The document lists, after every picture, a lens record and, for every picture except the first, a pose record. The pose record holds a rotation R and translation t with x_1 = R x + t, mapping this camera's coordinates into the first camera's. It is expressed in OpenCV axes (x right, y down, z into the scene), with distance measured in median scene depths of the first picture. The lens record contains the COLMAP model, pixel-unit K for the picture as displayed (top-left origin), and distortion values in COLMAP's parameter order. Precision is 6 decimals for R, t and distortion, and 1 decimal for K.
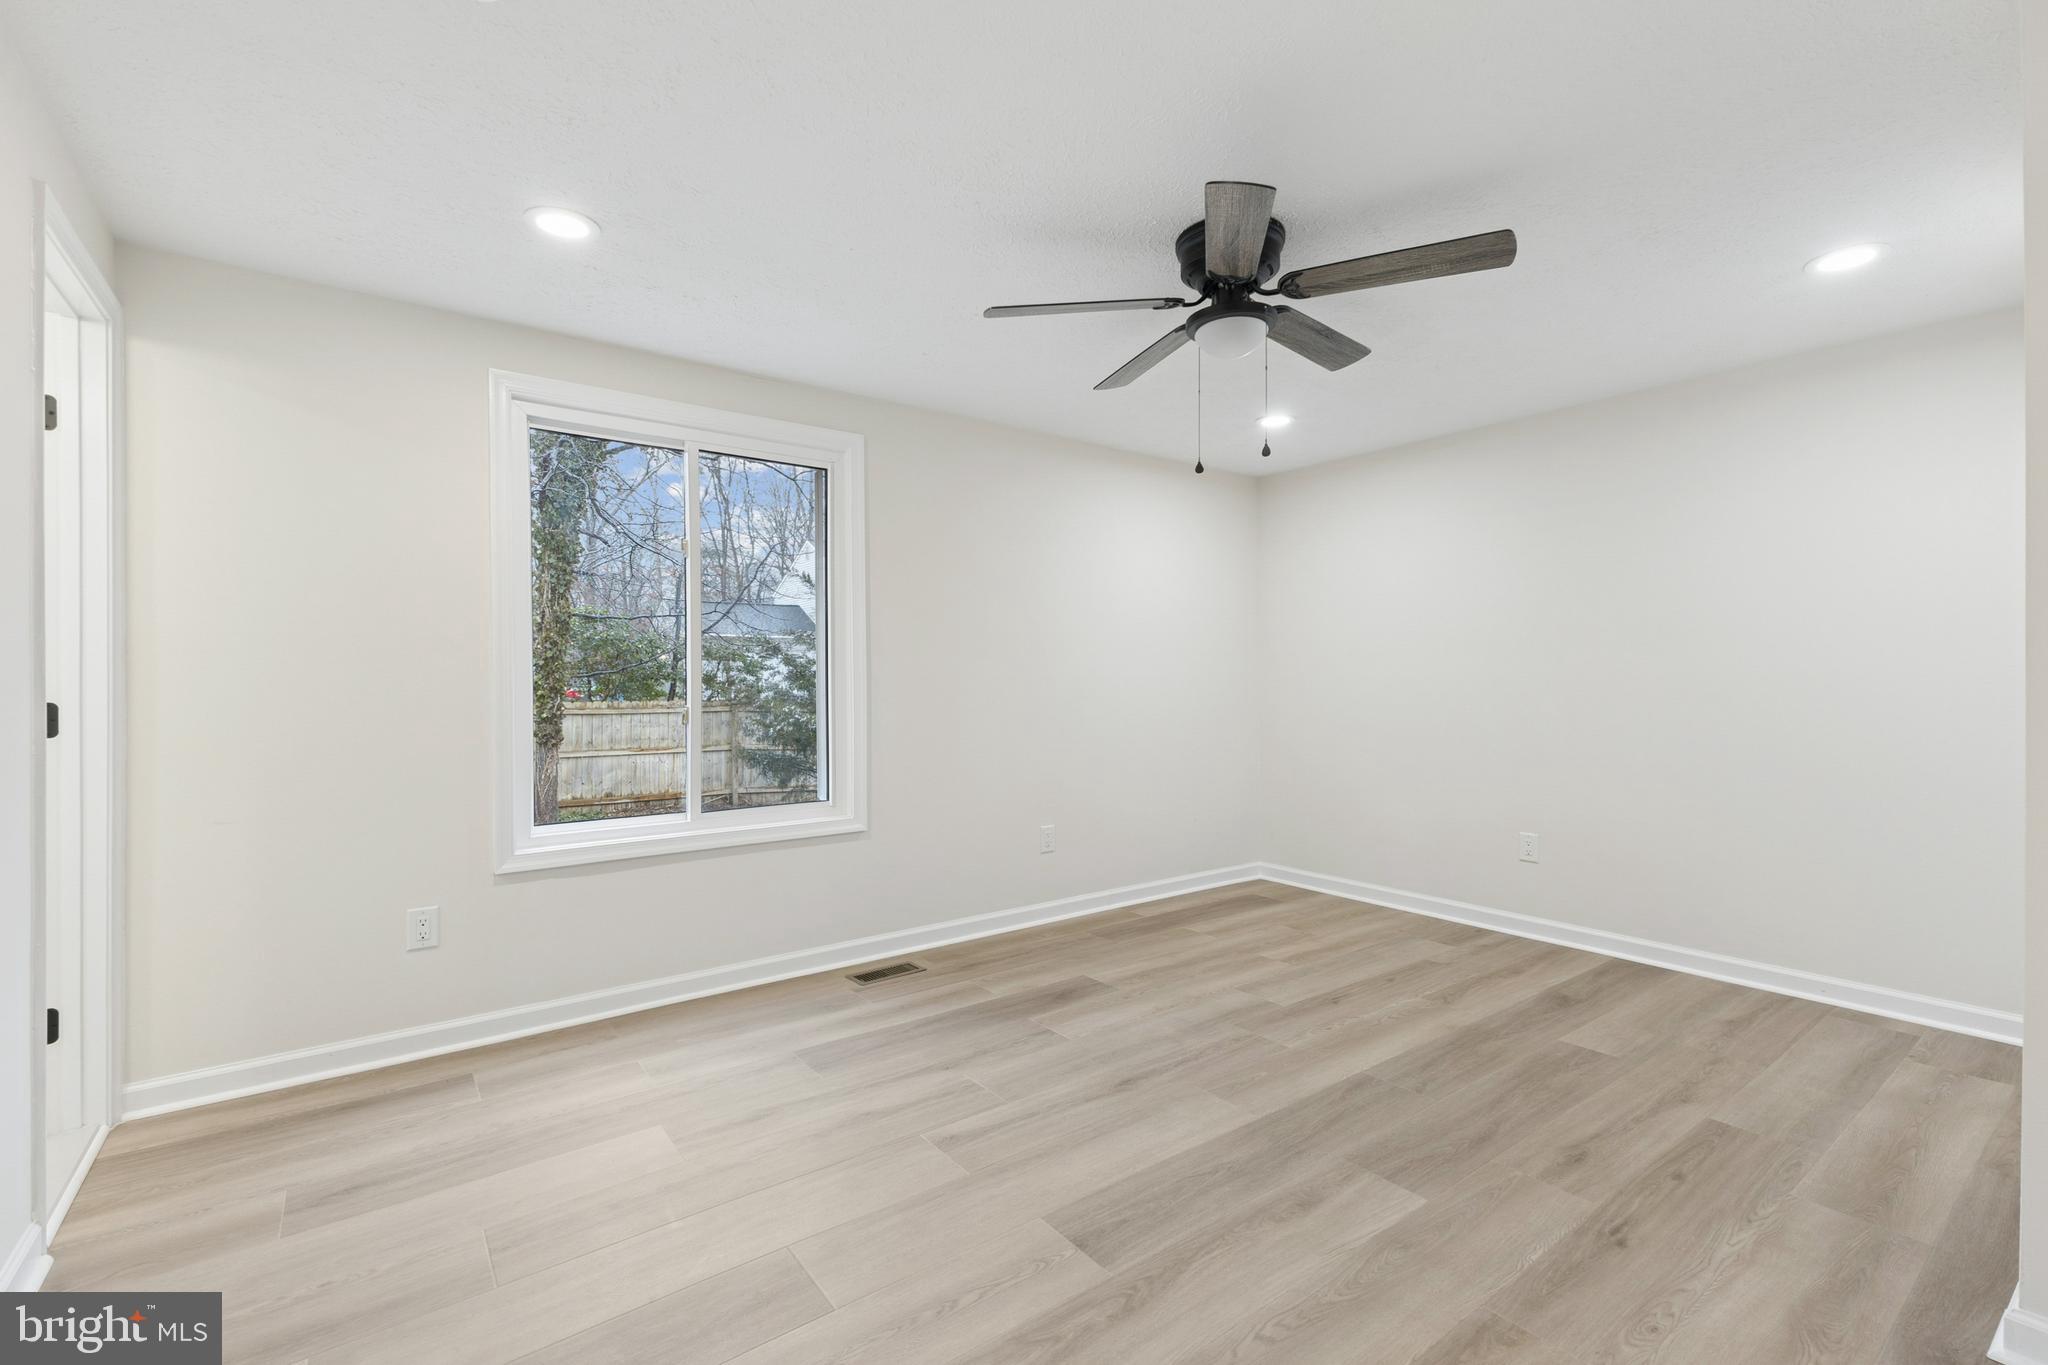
lens RADIAL K [[890.9, 0, 1020.8], [0, 890.9, 674.7], [0, 0, 1]] dist [0.006041, -0.000562]
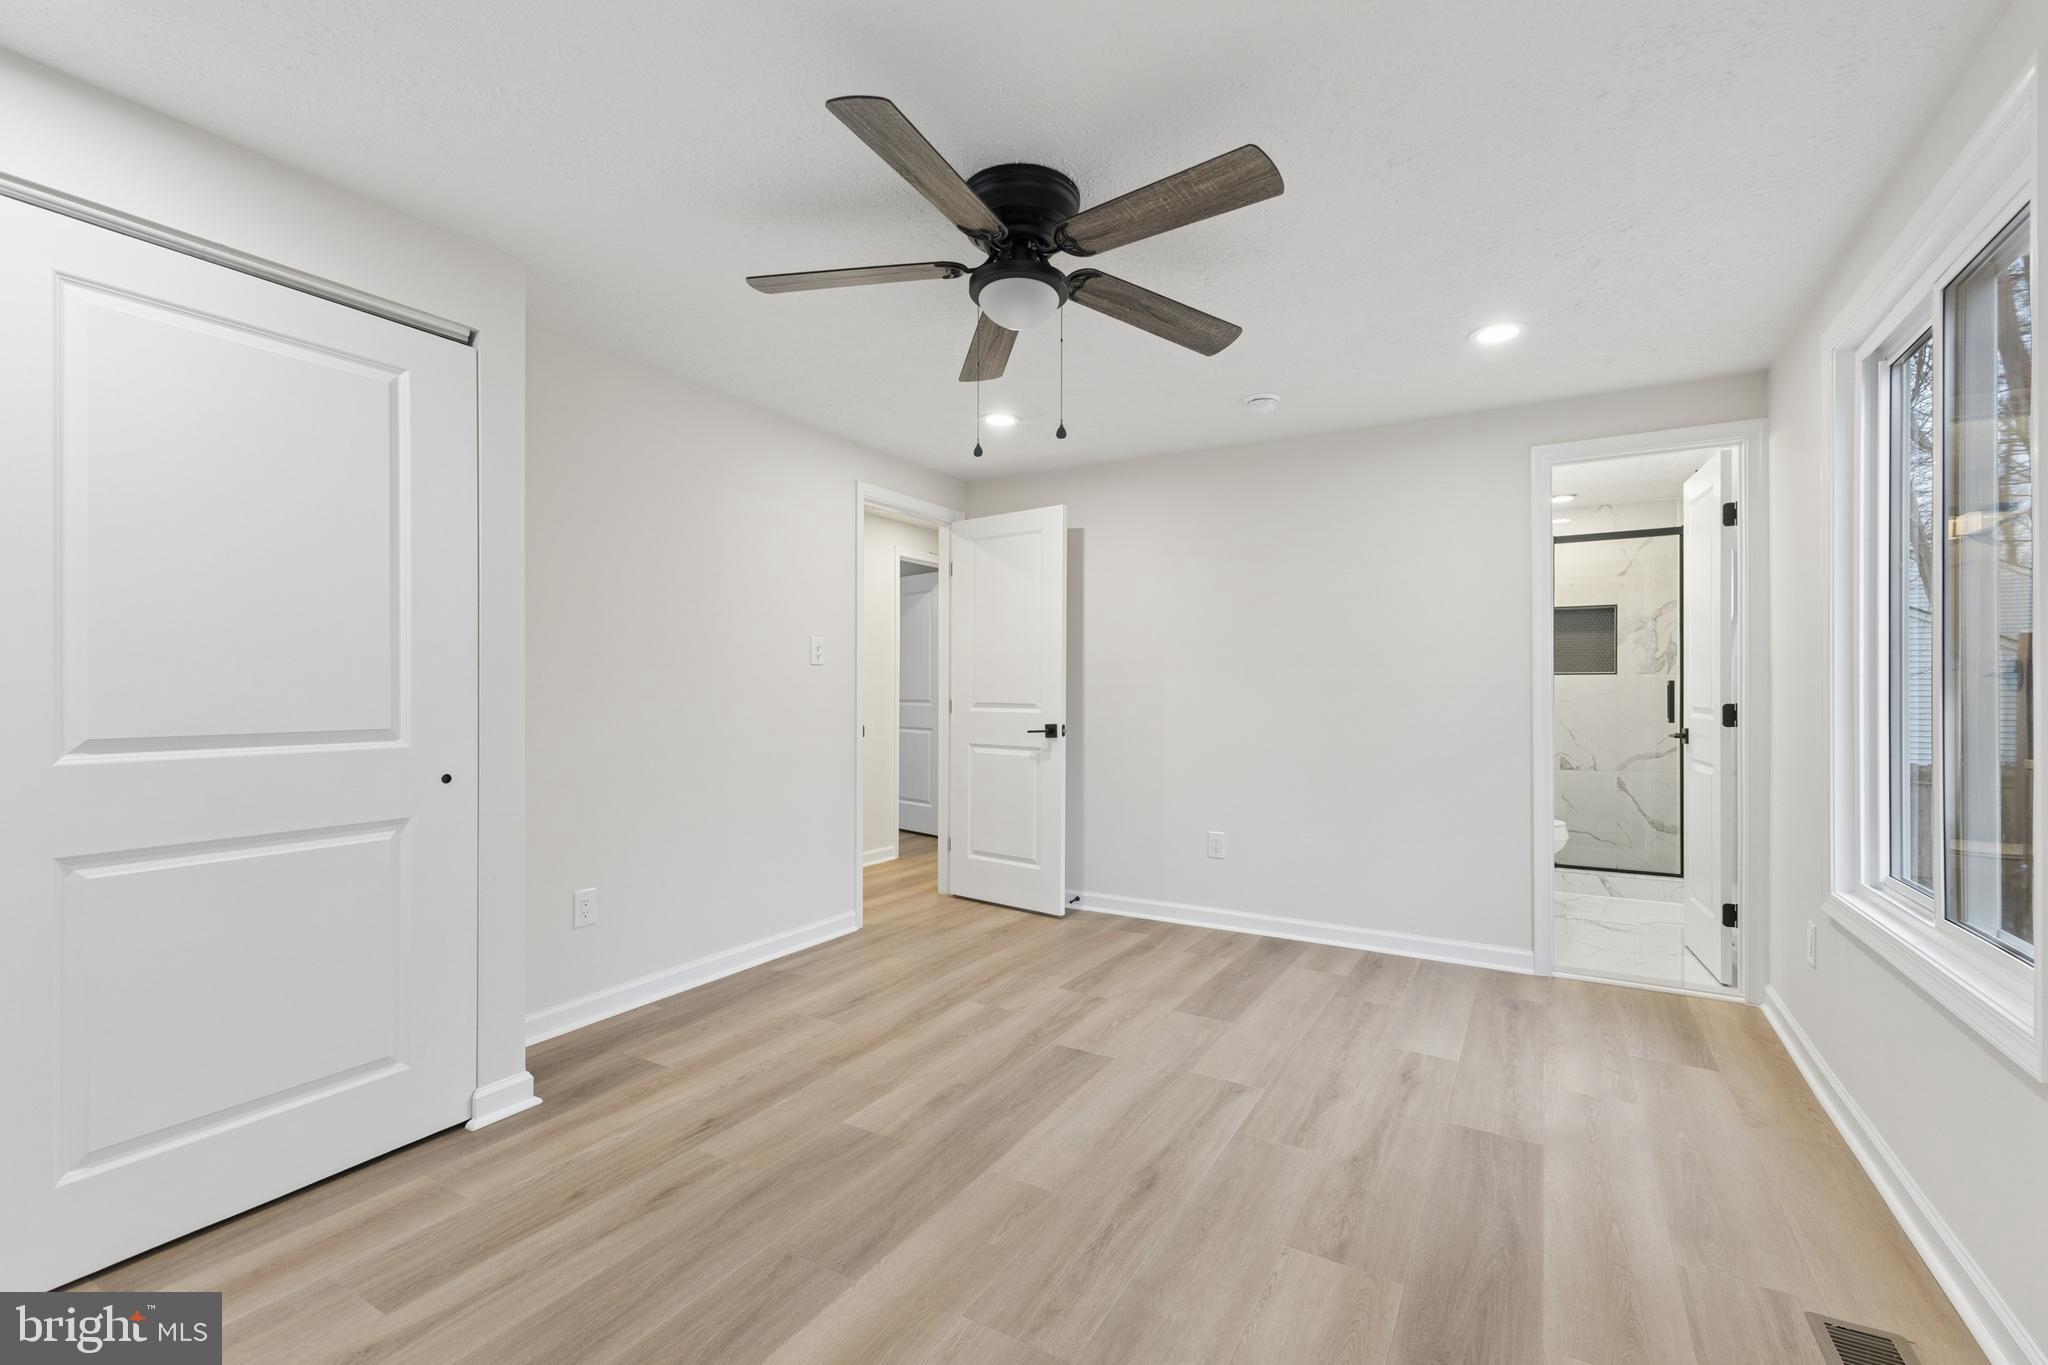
lens RADIAL K [[890.9, 0, 1020.8], [0, 890.9, 674.7], [0, 0, 1]] dist [0.006041, -0.000562]
pose [[-0.924156, -0.005287, -0.381979, 0.599781], [0.003993, 0.999716, -0.023498, 0.013800], [0.381995, -0.023241, -0.923872, 1.908446]]
